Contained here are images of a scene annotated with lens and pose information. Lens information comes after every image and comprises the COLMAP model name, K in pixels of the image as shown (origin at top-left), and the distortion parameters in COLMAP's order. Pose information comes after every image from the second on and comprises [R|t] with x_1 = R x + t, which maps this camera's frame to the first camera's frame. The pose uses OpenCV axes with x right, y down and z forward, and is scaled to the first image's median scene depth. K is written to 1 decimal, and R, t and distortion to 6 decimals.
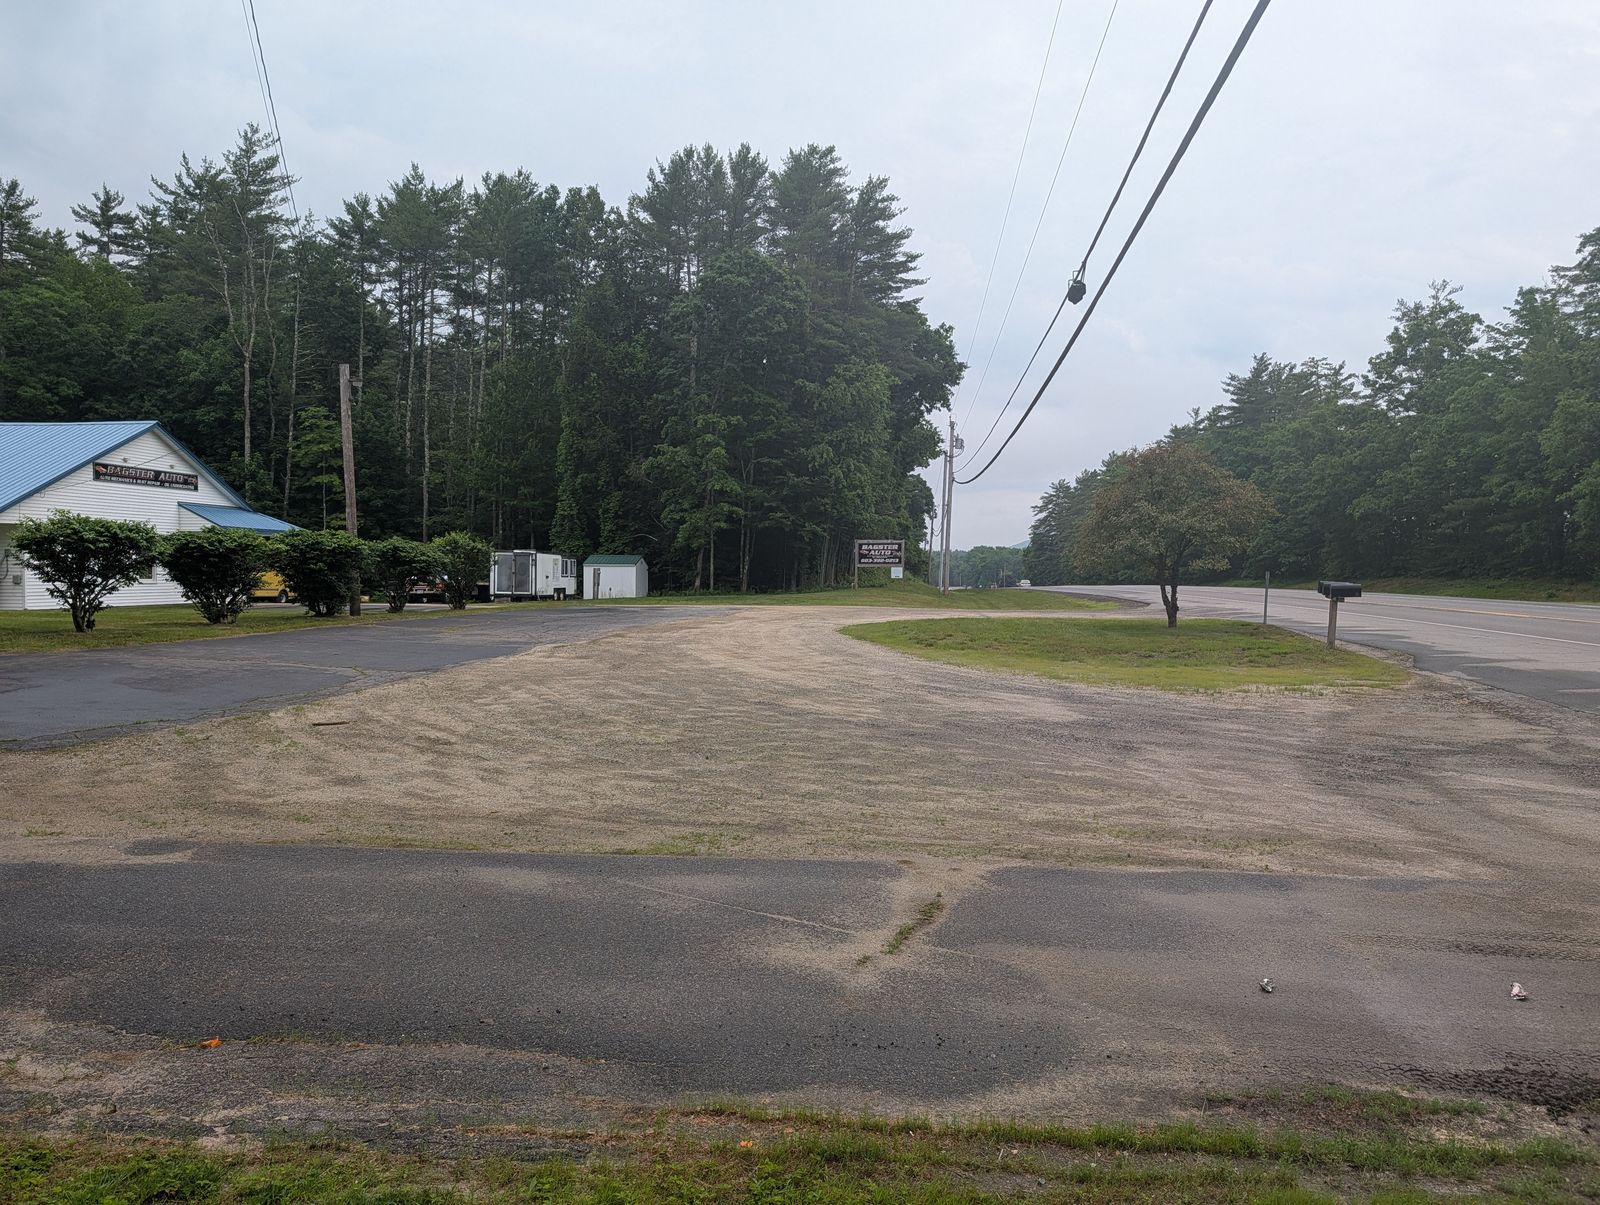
lens RADIAL K [[1106.4, 0, 804.7], [0, 1106.4, 595.9], [0, 0, 1]] dist [0.015427, -0.007007]
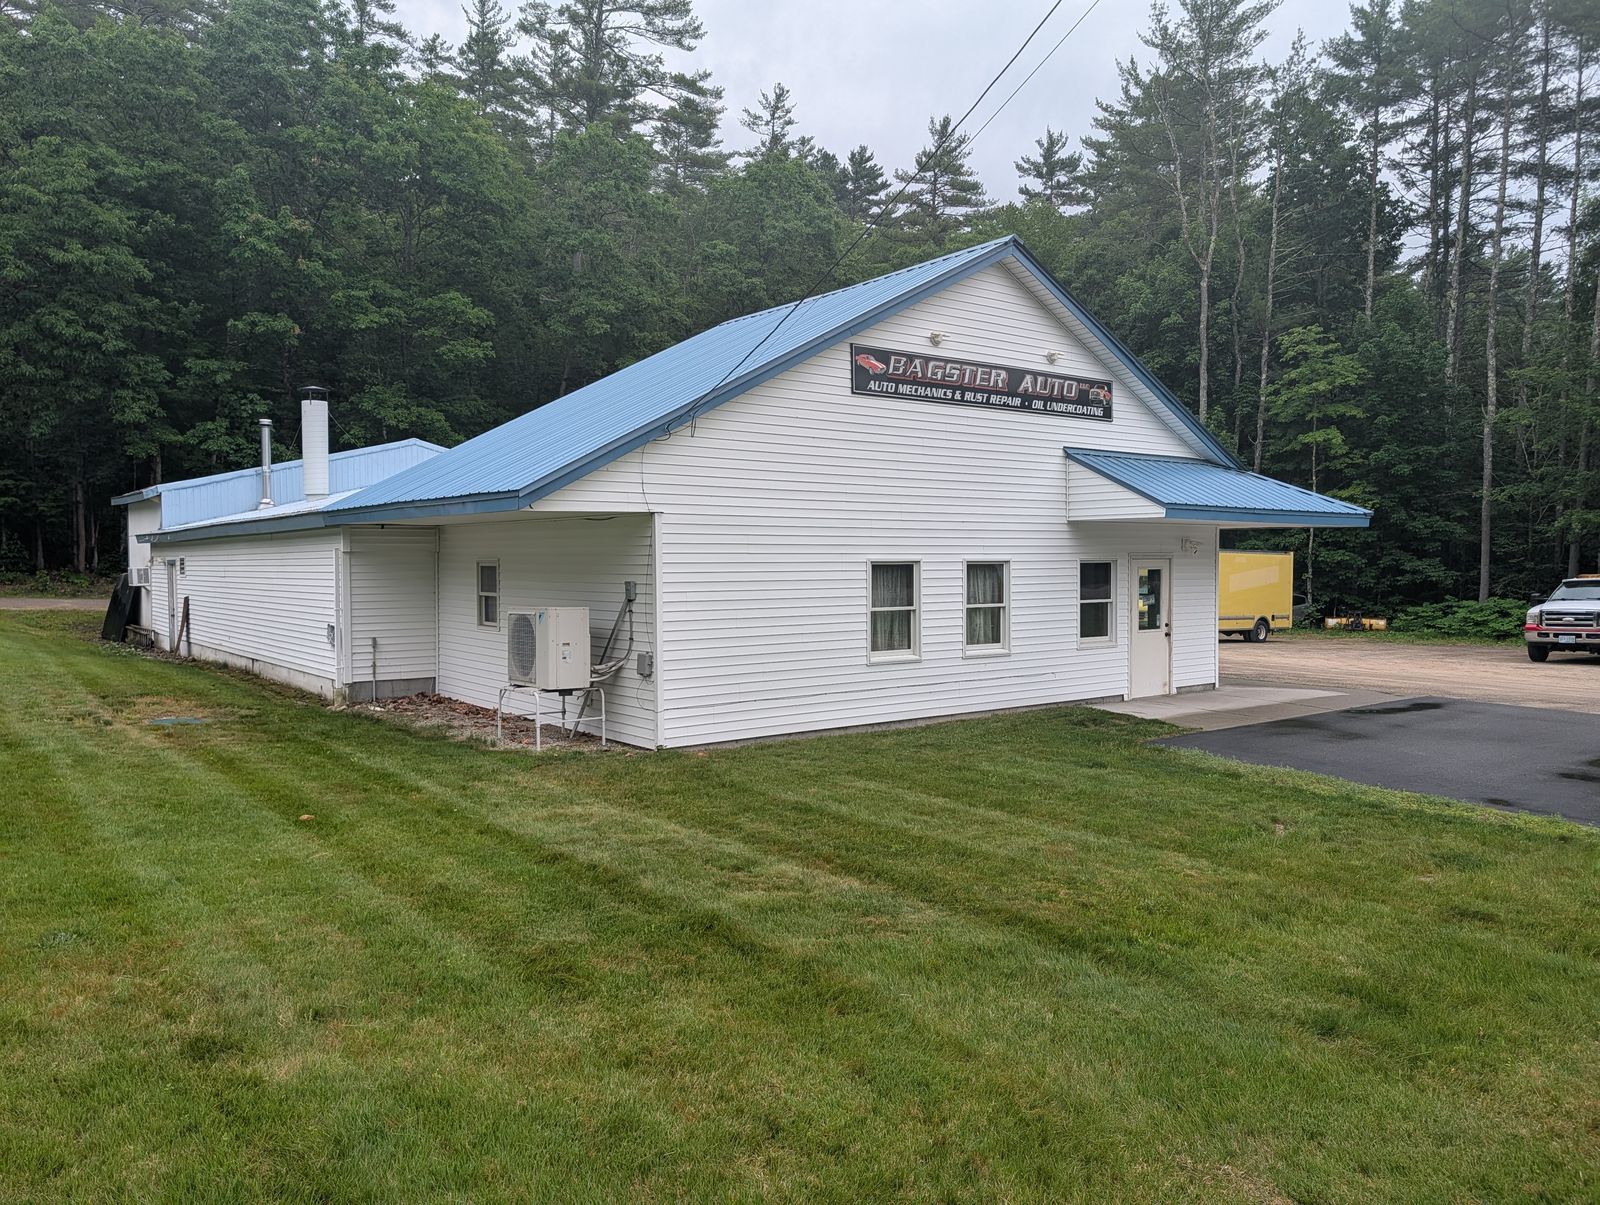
lens RADIAL K [[1106.4, 0, 804.7], [0, 1106.4, 595.9], [0, 0, 1]] dist [0.015427, -0.007007]
pose [[0.697085, 0.014640, -0.716839, -0.171681], [-0.008577, 0.999890, 0.012079, -0.017859], [0.716937, -0.002272, 0.697134, 0.327930]]
